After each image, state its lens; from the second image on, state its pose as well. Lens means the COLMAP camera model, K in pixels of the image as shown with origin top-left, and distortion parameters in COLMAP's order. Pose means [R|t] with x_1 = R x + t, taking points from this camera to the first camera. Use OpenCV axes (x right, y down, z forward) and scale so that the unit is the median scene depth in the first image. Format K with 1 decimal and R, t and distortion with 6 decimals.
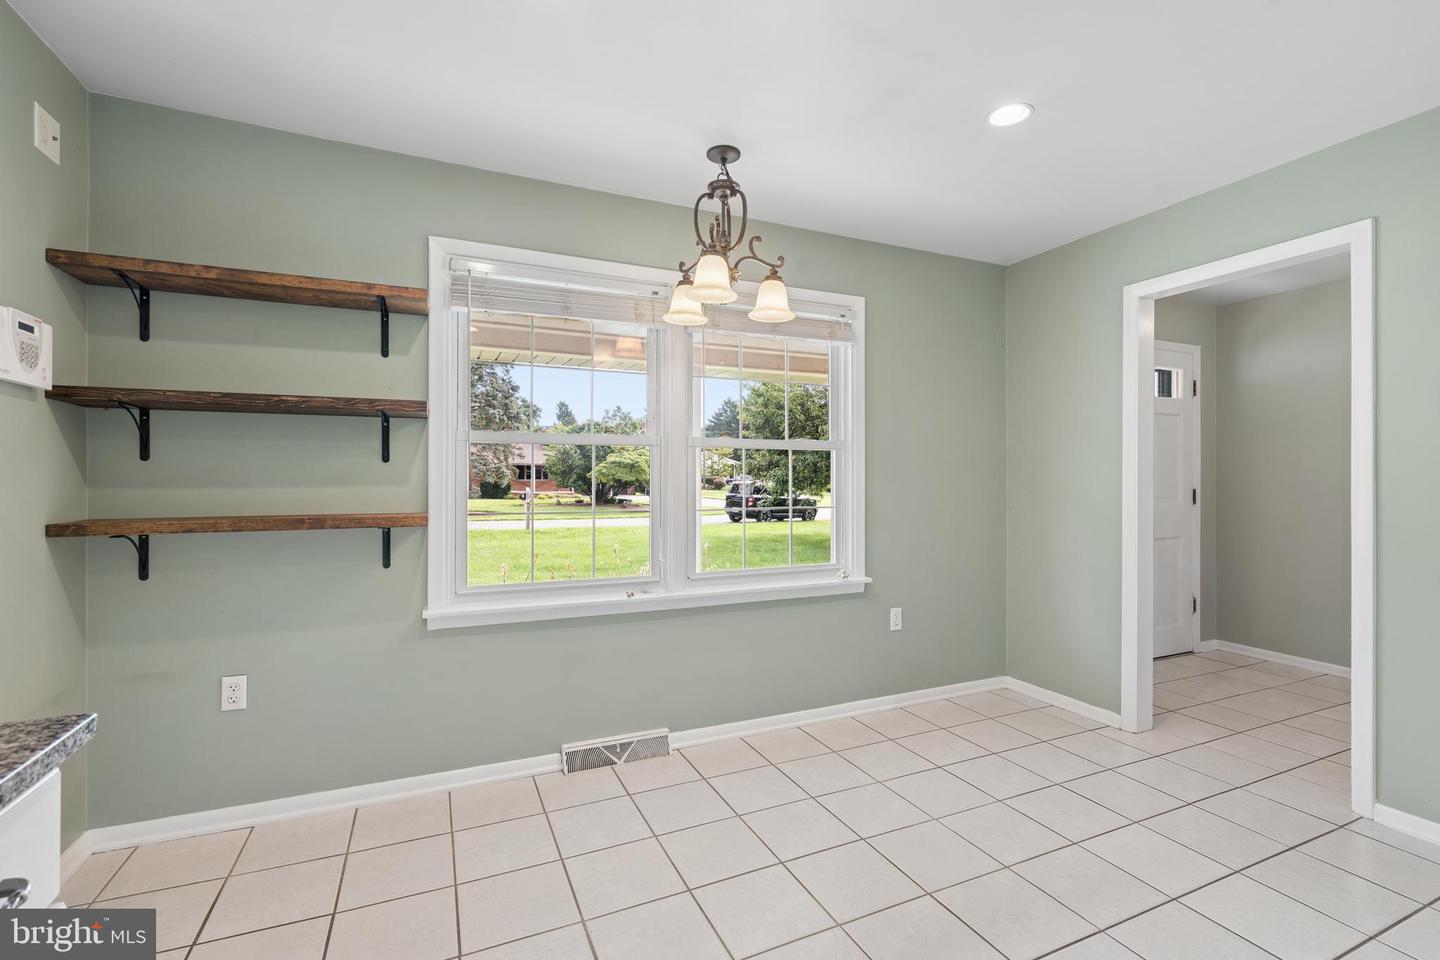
lens RADIAL K [[647.2, 0, 723.2], [0, 647.2, 478.8], [0, 0, 1]] dist [-0.001337, 0.000664]
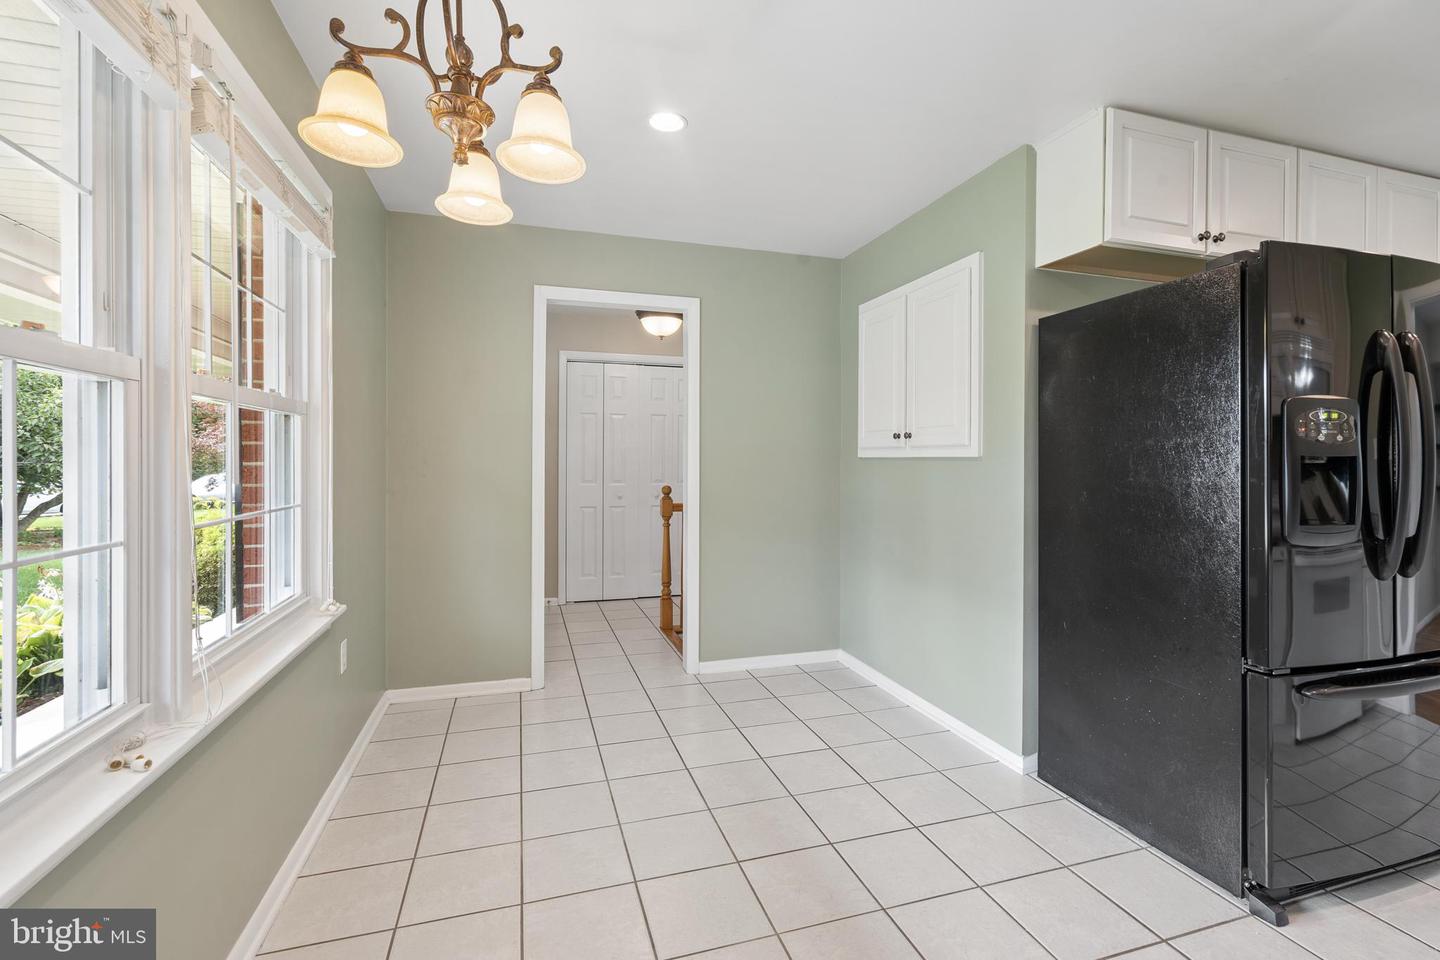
lens RADIAL K [[647.2, 0, 723.8], [0, 647.2, 472.7], [0, 0, 1]] dist [-0.001337, 0.000664]
pose [[0.122830, -0.016857, 0.992285, -0.474178], [-0.005717, 0.999827, 0.017693, -0.003966], [-0.992411, -0.007846, 0.122713, 0.599243]]
